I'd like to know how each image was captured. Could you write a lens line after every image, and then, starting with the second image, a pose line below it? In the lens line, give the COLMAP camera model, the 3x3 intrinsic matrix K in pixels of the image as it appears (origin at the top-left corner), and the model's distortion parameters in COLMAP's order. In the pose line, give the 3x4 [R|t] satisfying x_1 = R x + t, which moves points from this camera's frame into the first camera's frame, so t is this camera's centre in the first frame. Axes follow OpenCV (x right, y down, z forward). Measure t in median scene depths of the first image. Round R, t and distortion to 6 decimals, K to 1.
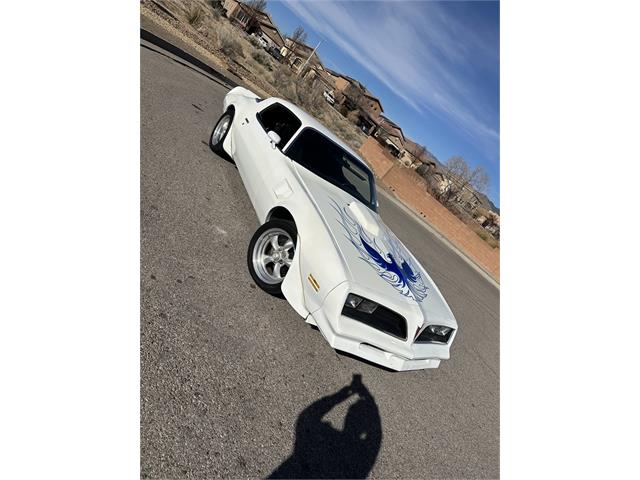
lens RADIAL K [[353.6, 0, 320.0], [0, 353.6, 240.0], [0, 0, 1]] dist [0.038874, 0.000101]
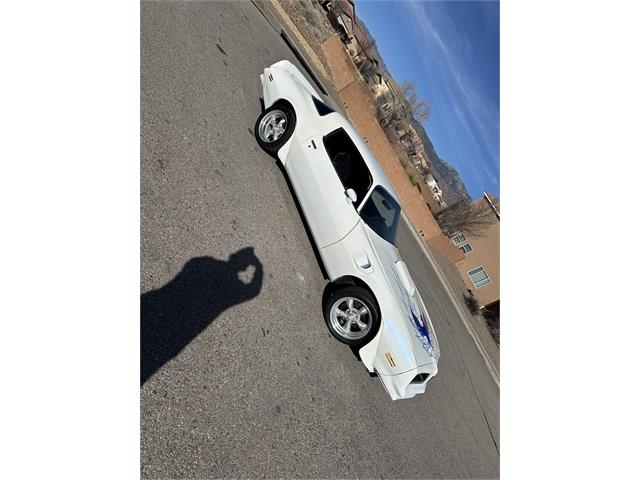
lens RADIAL K [[353.6, 0, 320.0], [0, 353.6, 240.0], [0, 0, 1]] dist [0.038874, 0.000101]
pose [[0.942564, 0.152134, 0.297370, -0.425759], [-0.245325, 0.919483, 0.307192, -0.377545], [-0.226692, -0.362500, 0.903993, -0.037917]]
